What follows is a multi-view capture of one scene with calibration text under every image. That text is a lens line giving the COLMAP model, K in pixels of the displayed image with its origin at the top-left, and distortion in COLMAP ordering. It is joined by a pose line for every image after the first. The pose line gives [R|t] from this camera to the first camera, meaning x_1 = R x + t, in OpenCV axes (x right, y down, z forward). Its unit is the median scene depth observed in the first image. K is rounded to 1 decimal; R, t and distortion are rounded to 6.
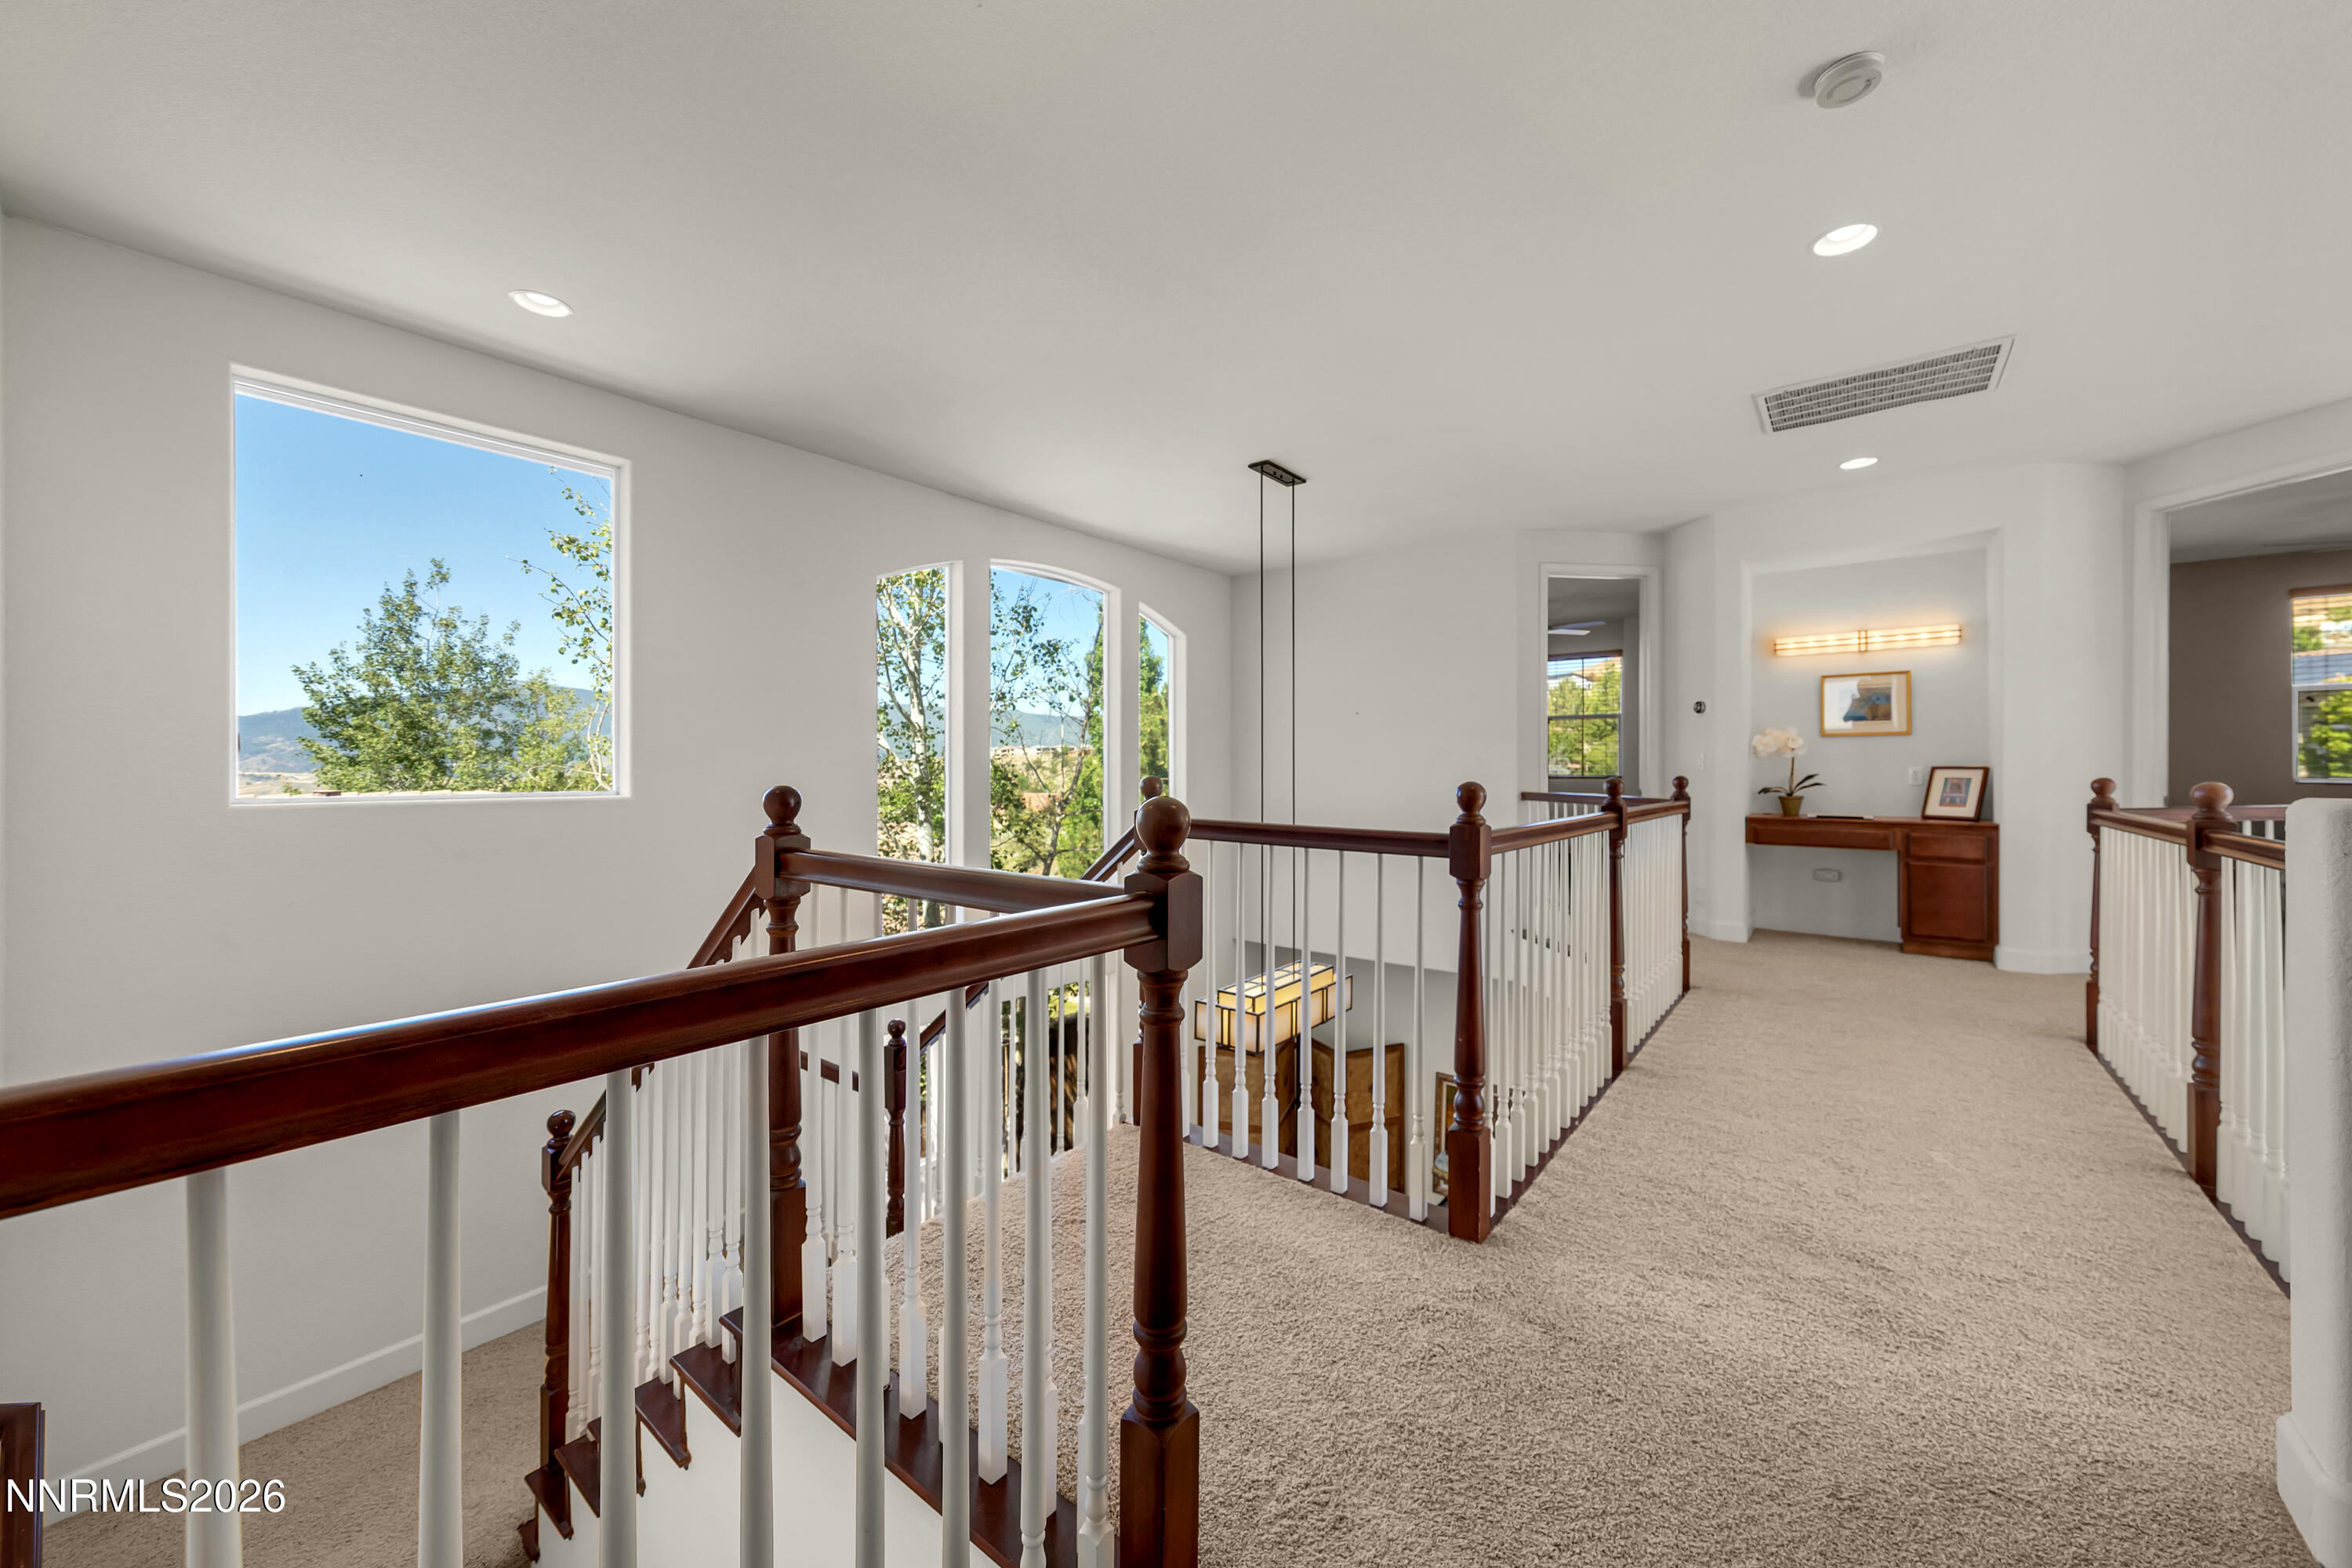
lens RADIAL K [[875.6, 0, 1180.5], [0, 875.6, 769.2], [0, 0, 1]] dist [0.000325, -0.000056]
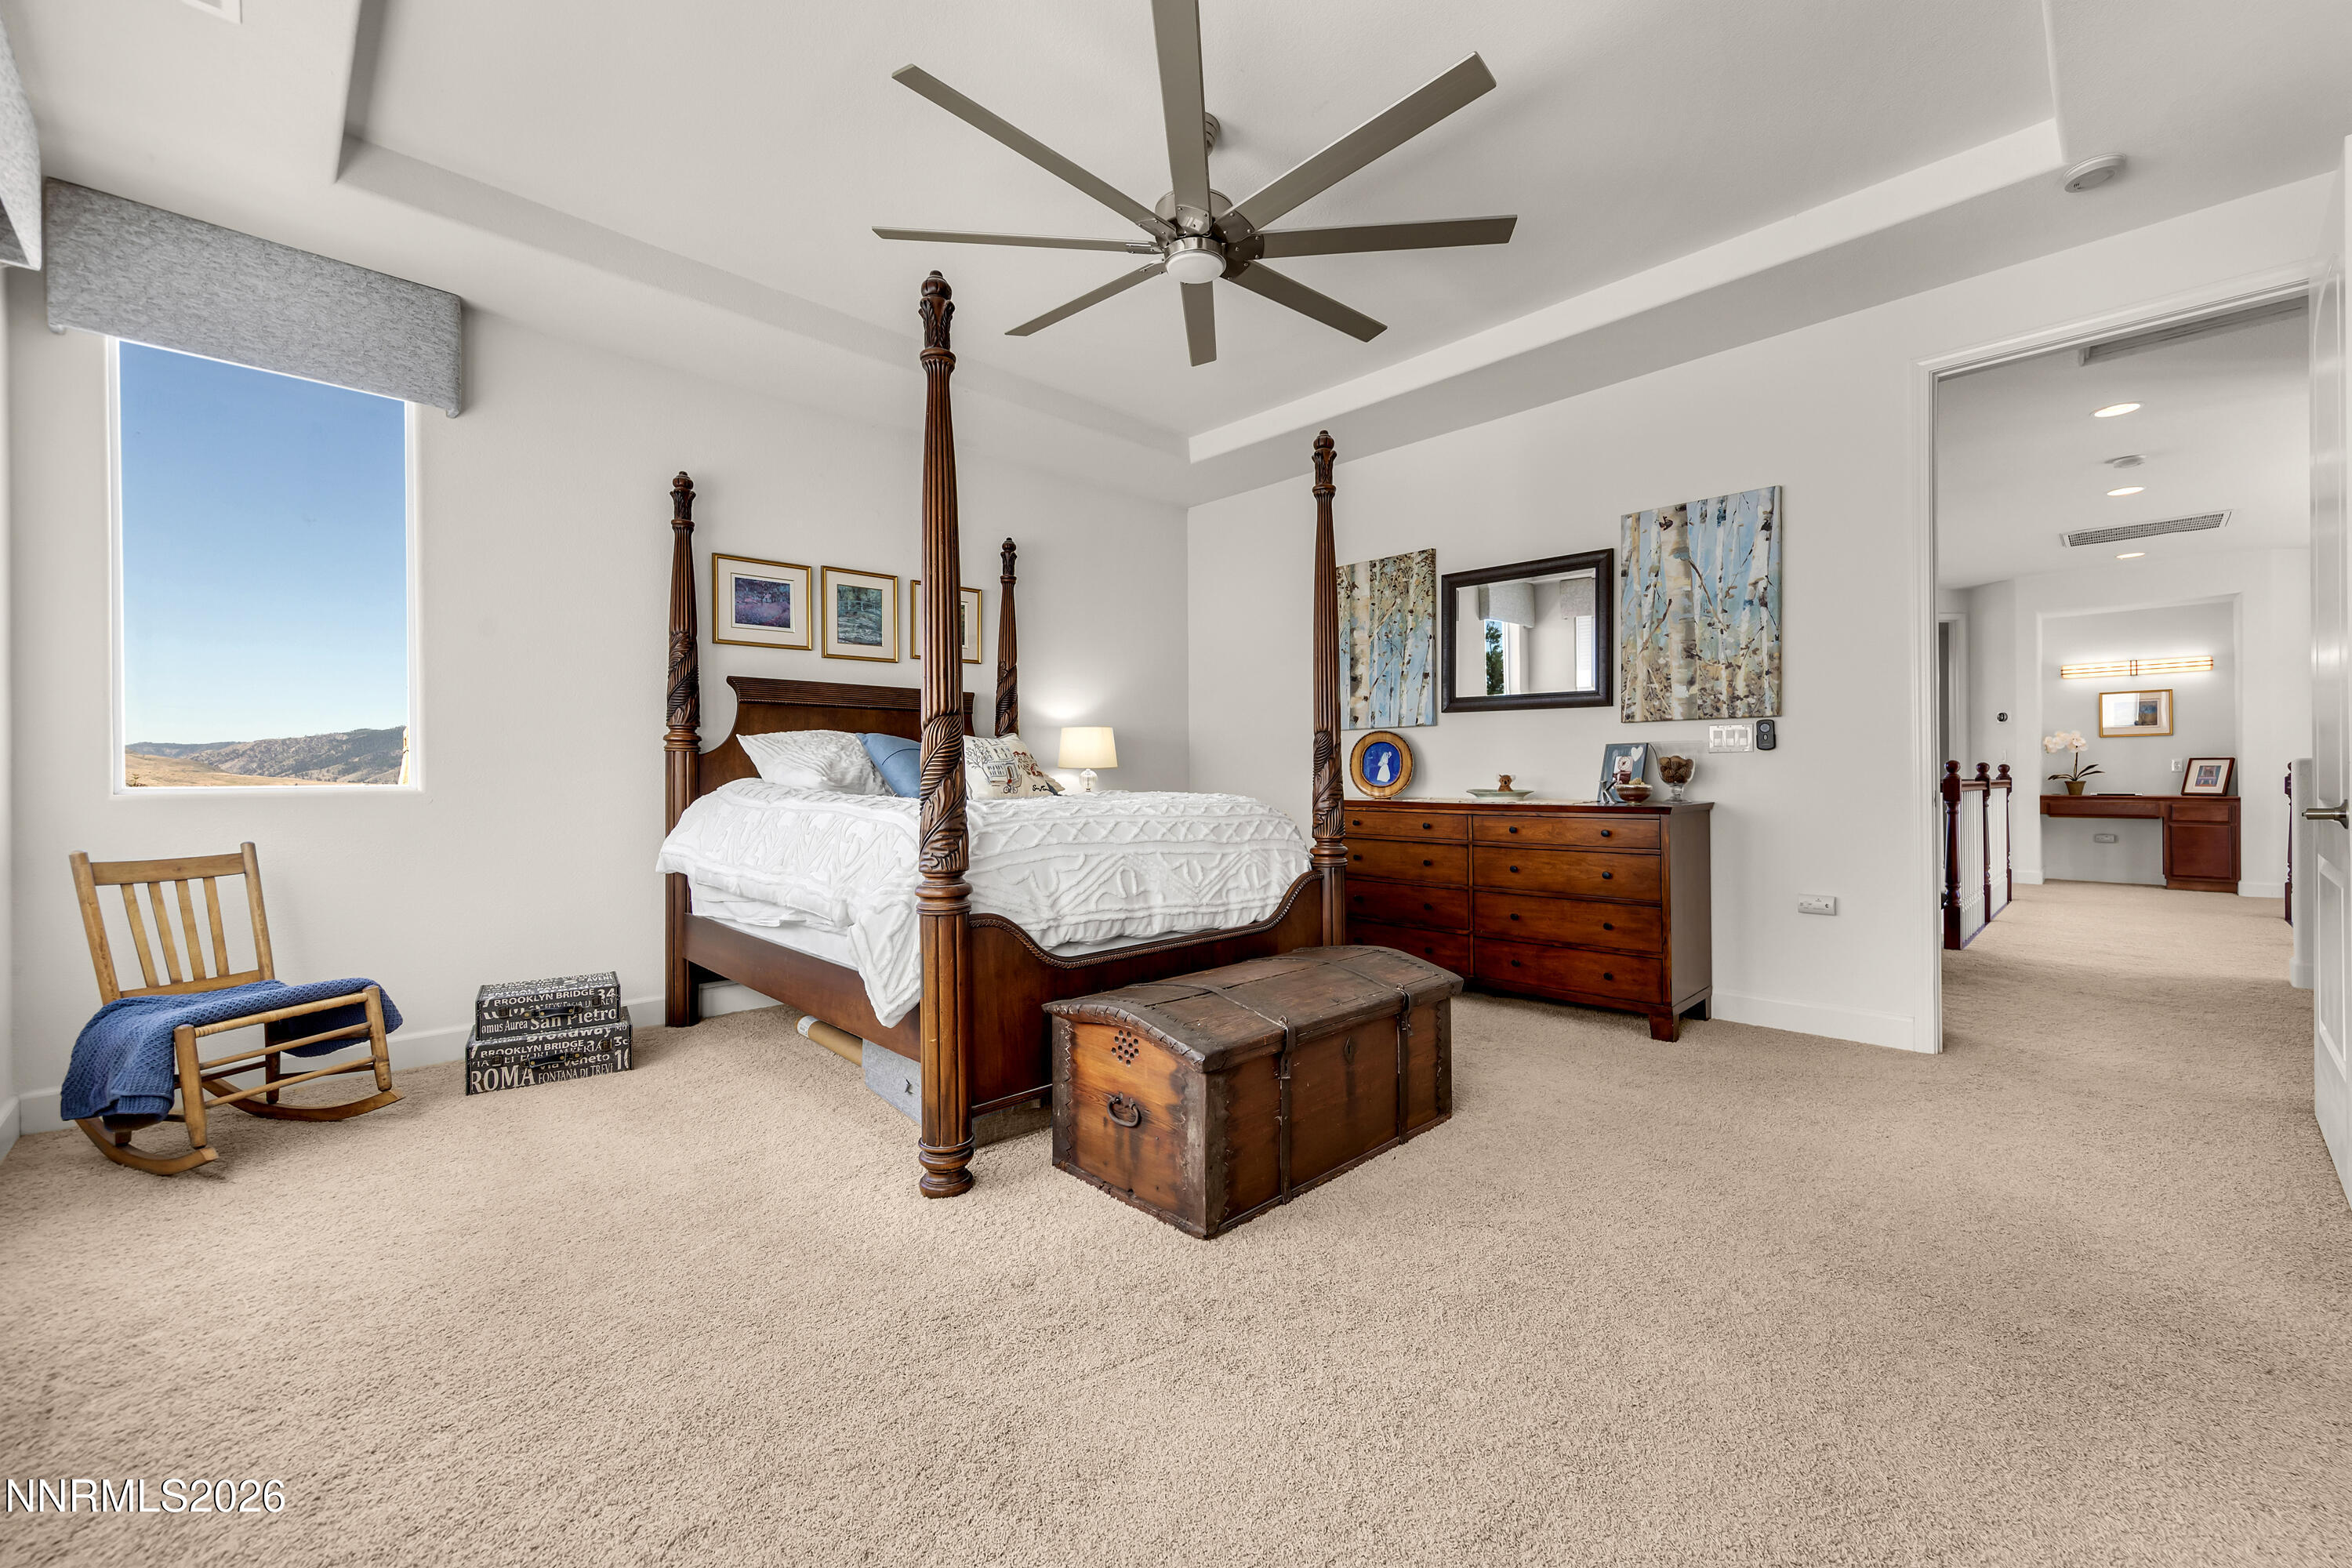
lens RADIAL K [[935.4, 0, 1189.3], [0, 935.4, 778.7], [0, 0, 1]] dist [0.001113, -0.000238]
pose [[0.992232, -0.004711, -0.124312, -0.549692], [0.004856, 0.999988, 0.000861, 0.021370], [0.124307, -0.001458, 0.992243, -0.692431]]
